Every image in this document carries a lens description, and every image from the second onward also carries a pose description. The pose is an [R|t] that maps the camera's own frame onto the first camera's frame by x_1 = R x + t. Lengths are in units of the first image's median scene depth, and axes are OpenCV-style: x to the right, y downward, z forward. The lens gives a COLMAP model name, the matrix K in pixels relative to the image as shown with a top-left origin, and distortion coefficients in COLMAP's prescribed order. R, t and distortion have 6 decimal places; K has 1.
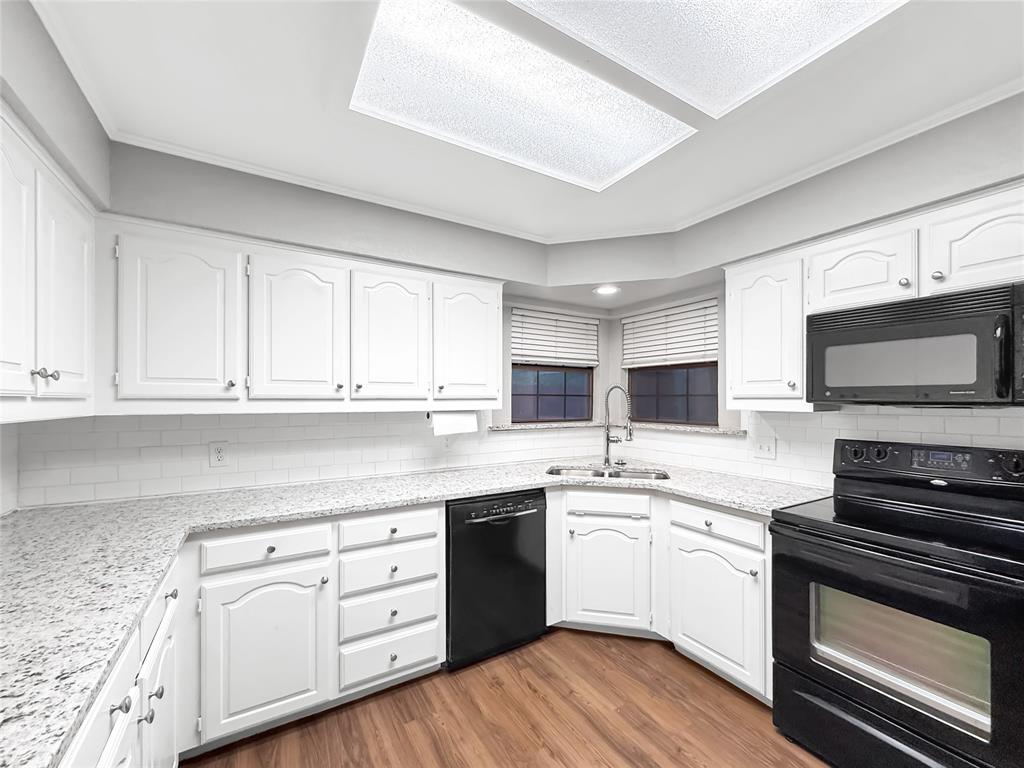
lens RADIAL K [[418.8, 0, 512.6], [0, 418.8, 399.8], [0, 0, 1]] dist [-0.001185, 0.000007]
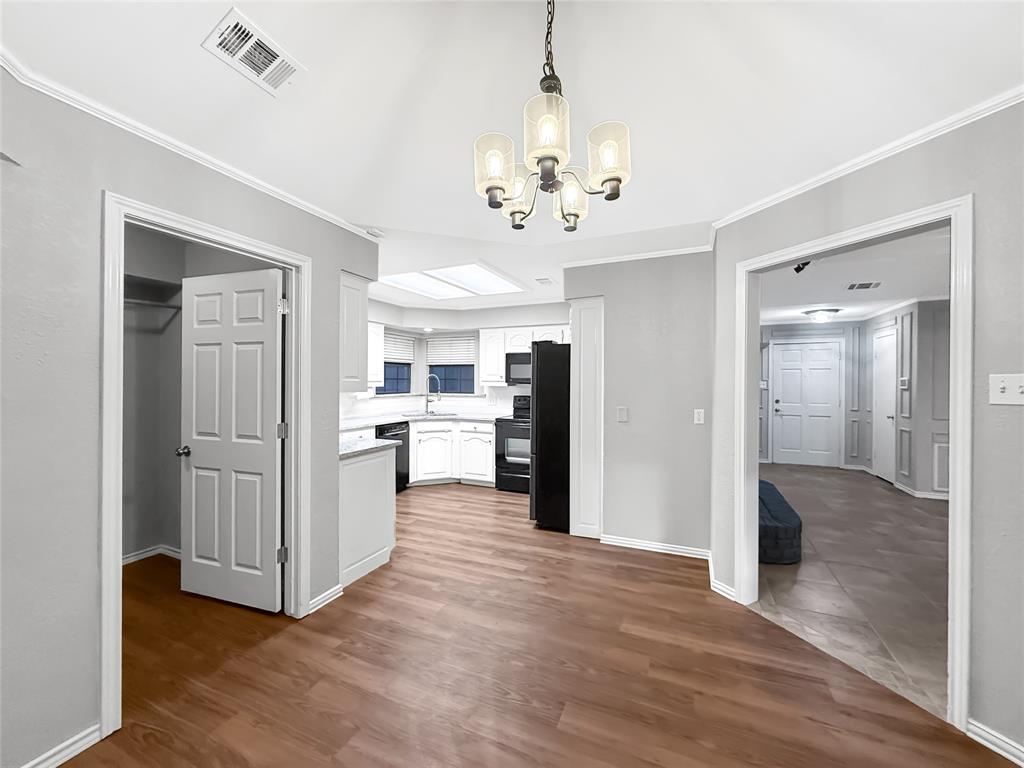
lens RADIAL K [[412.3, 0, 512.2], [0, 412.3, 377.9], [0, 0, 1]] dist [-0.001175, -0.000034]
pose [[0.818500, 0.006819, 0.574466, -0.826810], [-0.003700, 0.999971, -0.006597, -0.008994], [-0.574495, 0.003274, 0.818502, -1.252634]]
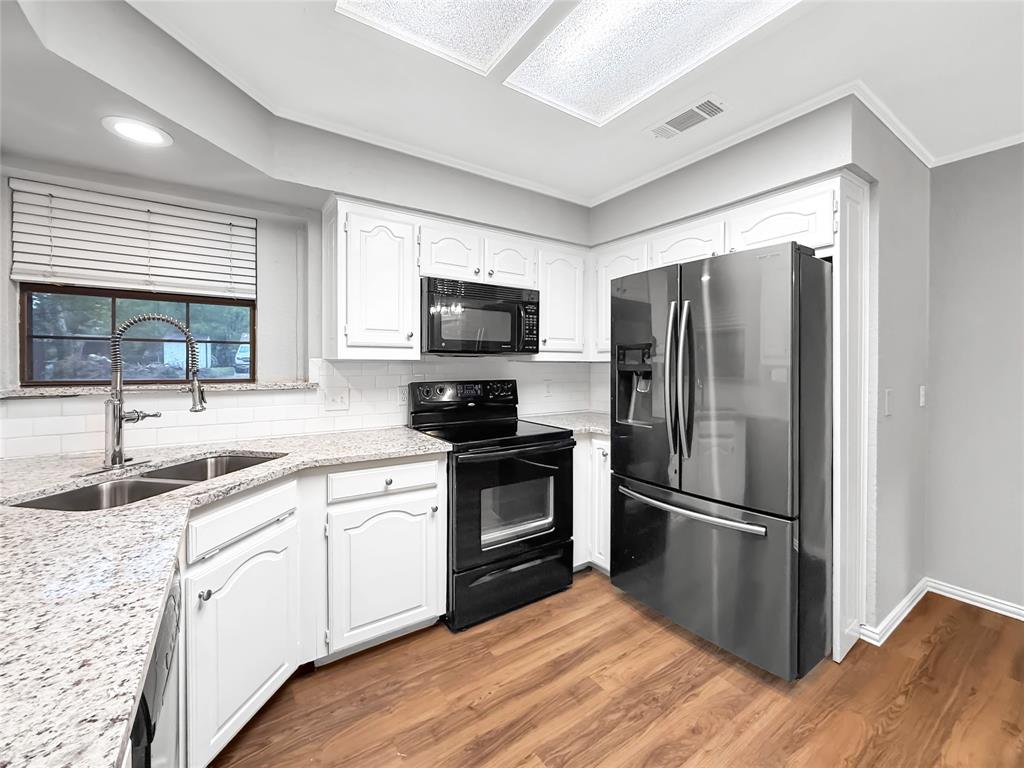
lens RADIAL K [[414.8, 0, 513.8], [0, 414.8, 368.9], [0, 0, 1]] dist [-0.000895, -0.000022]
pose [[-0.046116, -0.015370, 0.998818, -0.423070], [-0.003238, 0.999879, 0.015236, 0.033732], [-0.998931, -0.002532, -0.046161, 0.734030]]
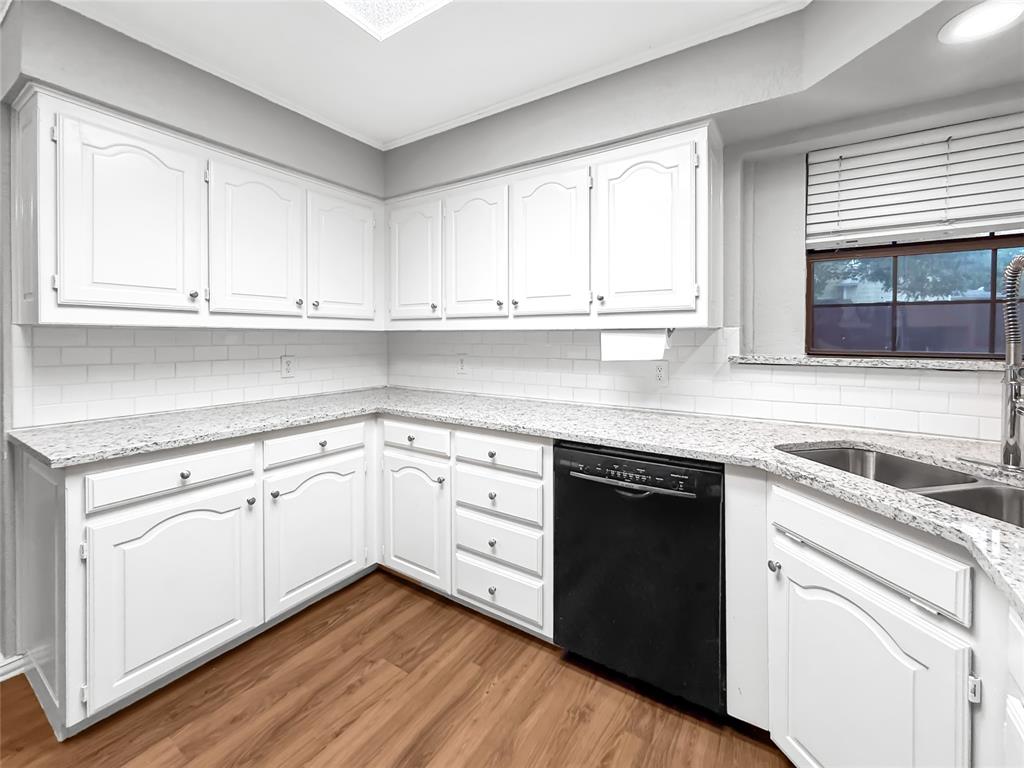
lens RADIAL K [[425.3, 0, 509.5], [0, 425.3, 346.0], [0, 0, 1]] dist [-0.002027, -0.000014]
pose [[0.434787, 0.018089, -0.900352, 0.516092], [-0.003094, 0.999822, 0.018593, 0.050508], [0.900528, -0.005298, 0.434765, 0.567394]]
